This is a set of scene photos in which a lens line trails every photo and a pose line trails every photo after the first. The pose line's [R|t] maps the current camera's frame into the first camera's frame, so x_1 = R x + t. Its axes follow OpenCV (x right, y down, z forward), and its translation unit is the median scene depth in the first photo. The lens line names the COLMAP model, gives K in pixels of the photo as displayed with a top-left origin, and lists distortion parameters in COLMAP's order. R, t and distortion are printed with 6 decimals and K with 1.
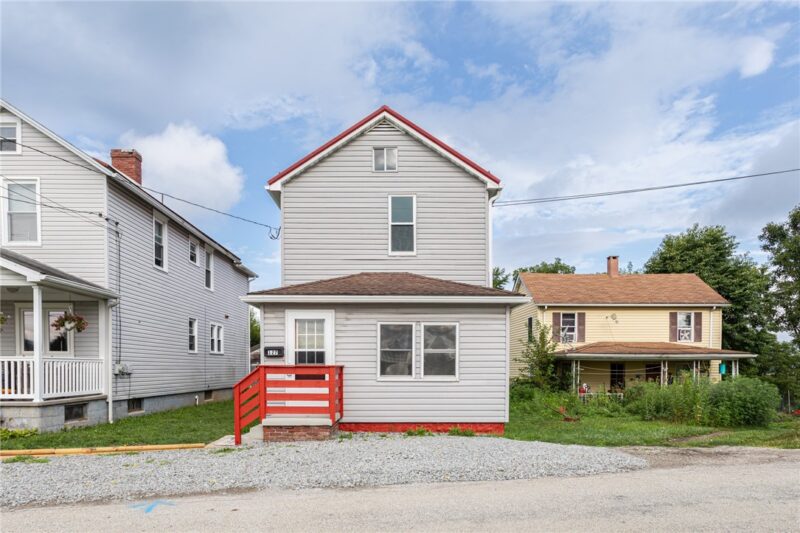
lens RADIAL K [[847.9, 0, 400.0], [0, 847.9, 266.5], [0, 0, 1]] dist [-0.004830, 0.008439]
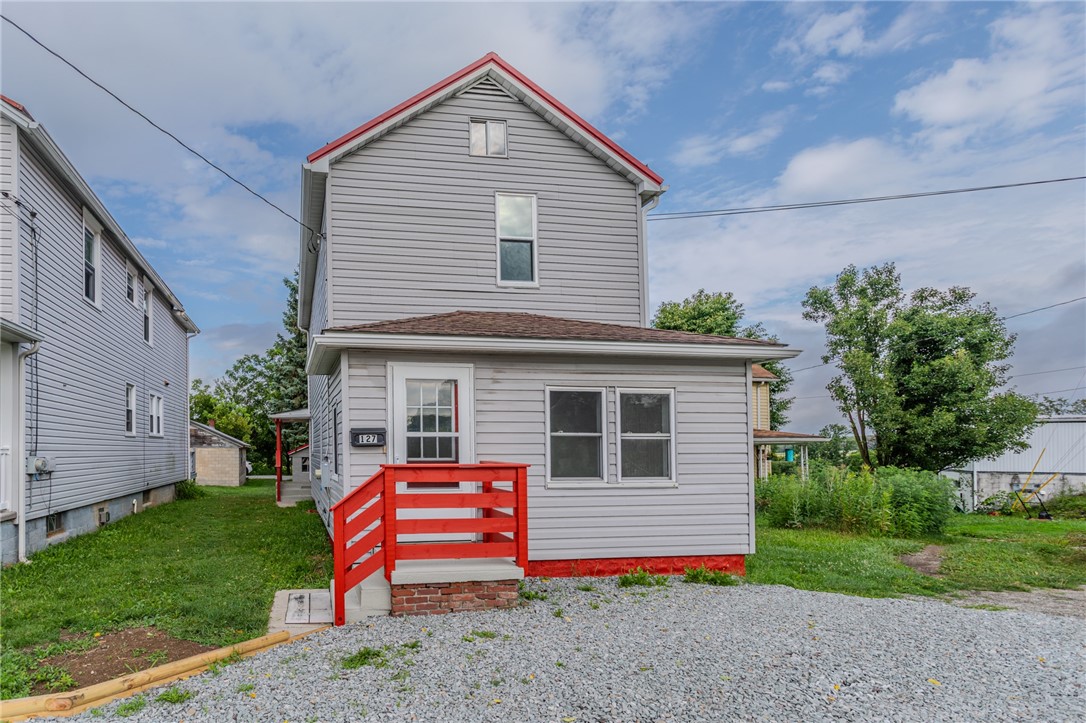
lens RADIAL K [[763.8, 0, 393.6], [0, 763.8, 365.9], [0, 0, 1]] dist [0.018343, -0.054760]
pose [[0.975989, 0.021370, 0.216767, -0.214978], [-0.024915, 0.999597, 0.013634, 0.041771], [-0.216388, -0.018707, 0.976128, 0.455526]]
